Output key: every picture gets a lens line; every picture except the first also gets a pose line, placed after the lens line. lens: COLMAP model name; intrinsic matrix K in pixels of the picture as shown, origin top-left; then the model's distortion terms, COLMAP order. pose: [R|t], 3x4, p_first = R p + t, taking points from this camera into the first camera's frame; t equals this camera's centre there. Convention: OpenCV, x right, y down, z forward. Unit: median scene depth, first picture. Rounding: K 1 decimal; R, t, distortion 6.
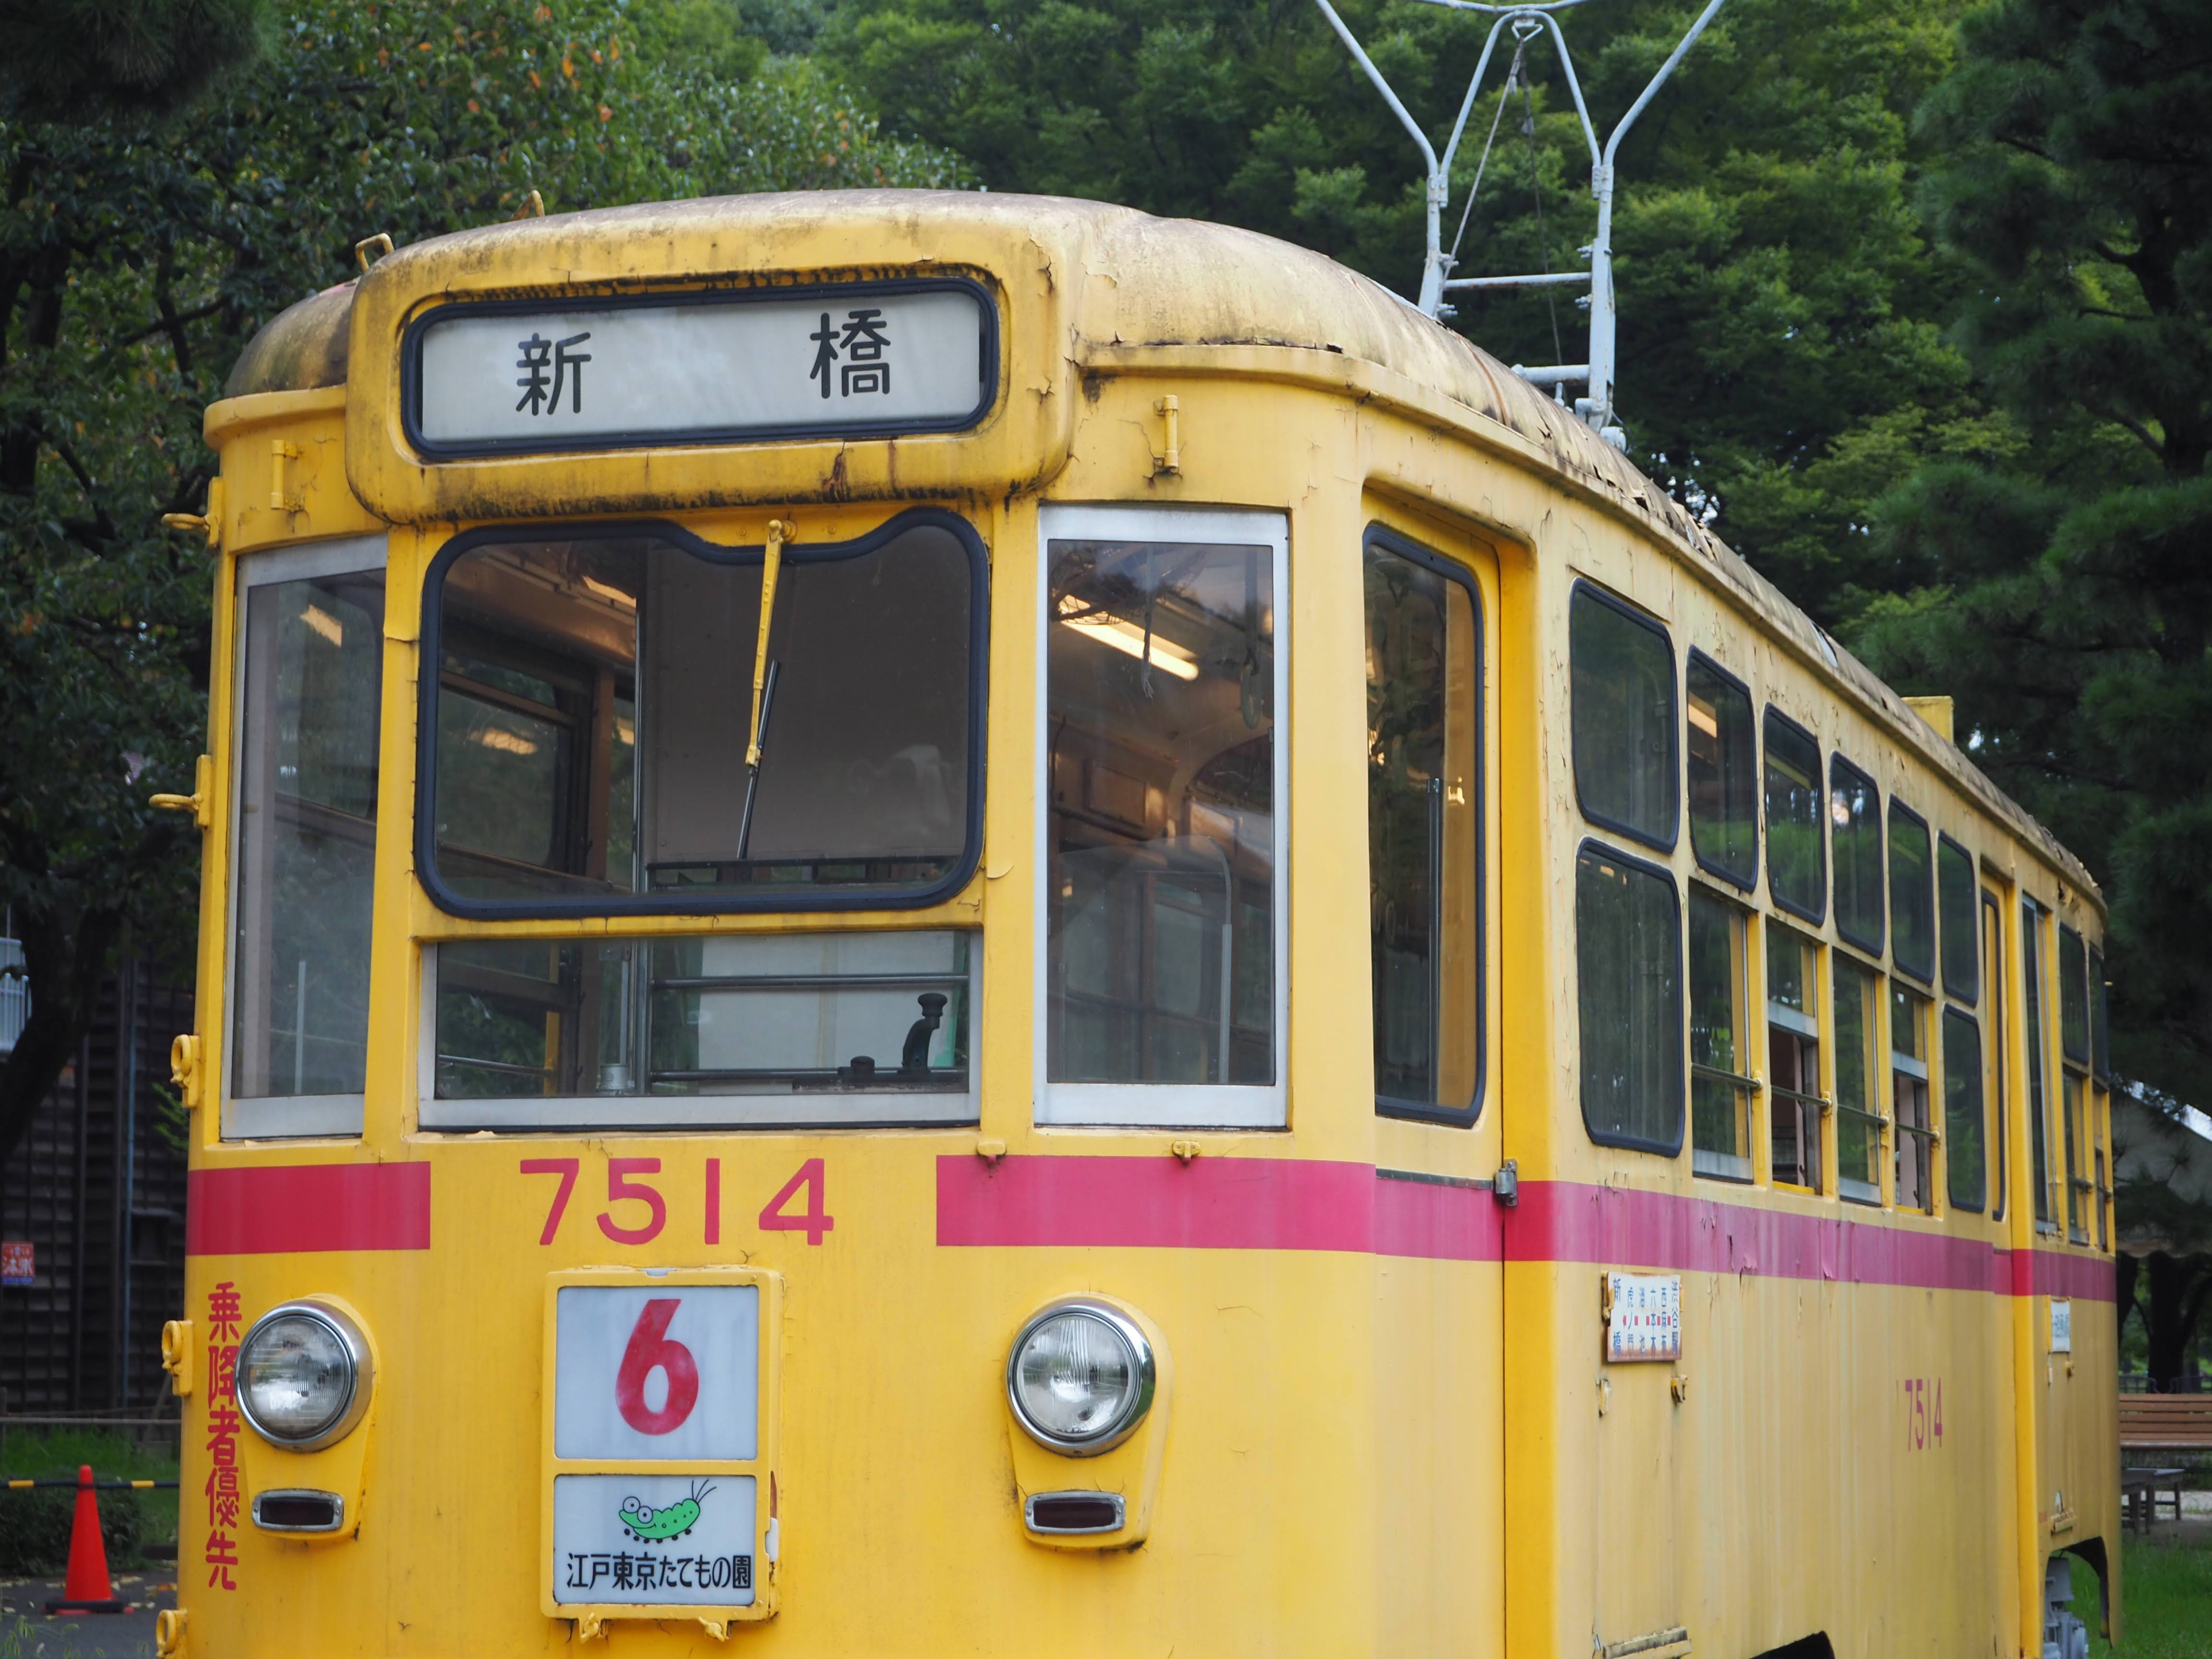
lens RADIAL K [[5353.0, 0, 1150.4], [0, 5353.0, 730.0], [0, 0, 1]] dist [0.030656, 0.000000]
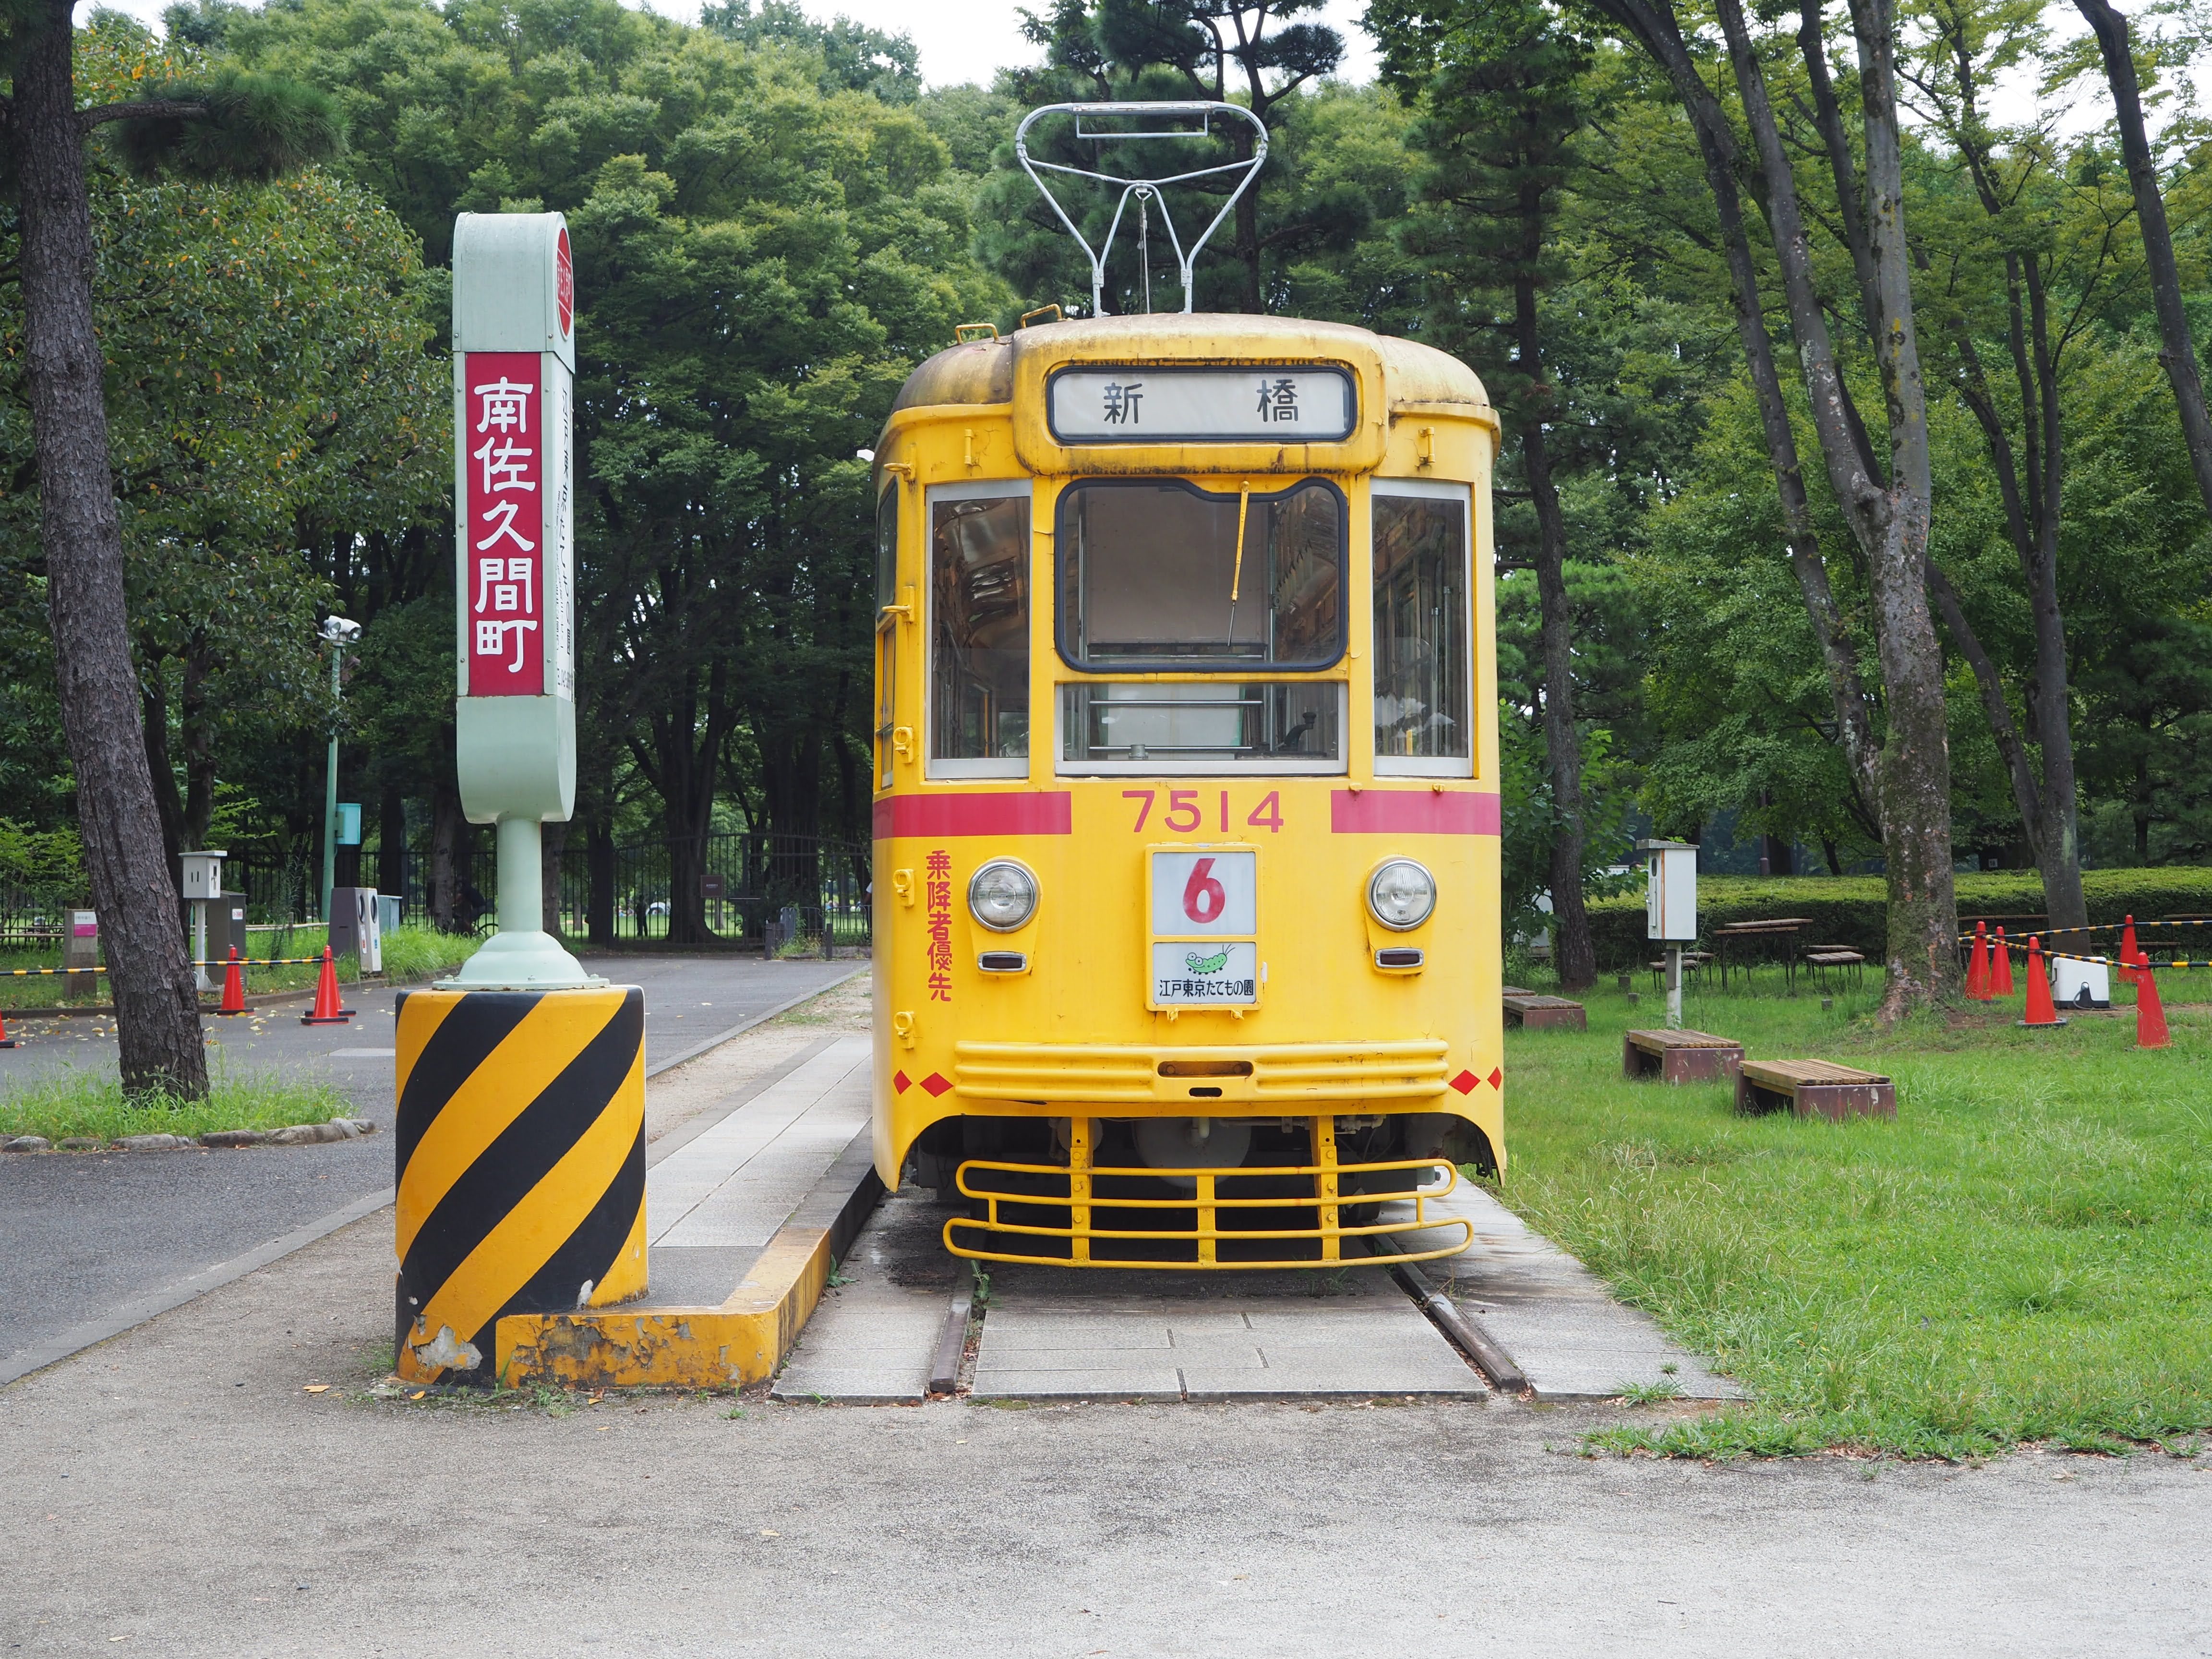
lens RADIAL K [[3174.5, 0, 1070.7], [0, 3174.5, 798.8], [0, 0, 1]] dist [0.004079, 0.000000]
pose [[0.962315, 0.003213, 0.271919, -0.458793], [-0.026428, 0.996302, 0.081754, -0.015308], [-0.270650, -0.085859, 0.958841, -0.157415]]
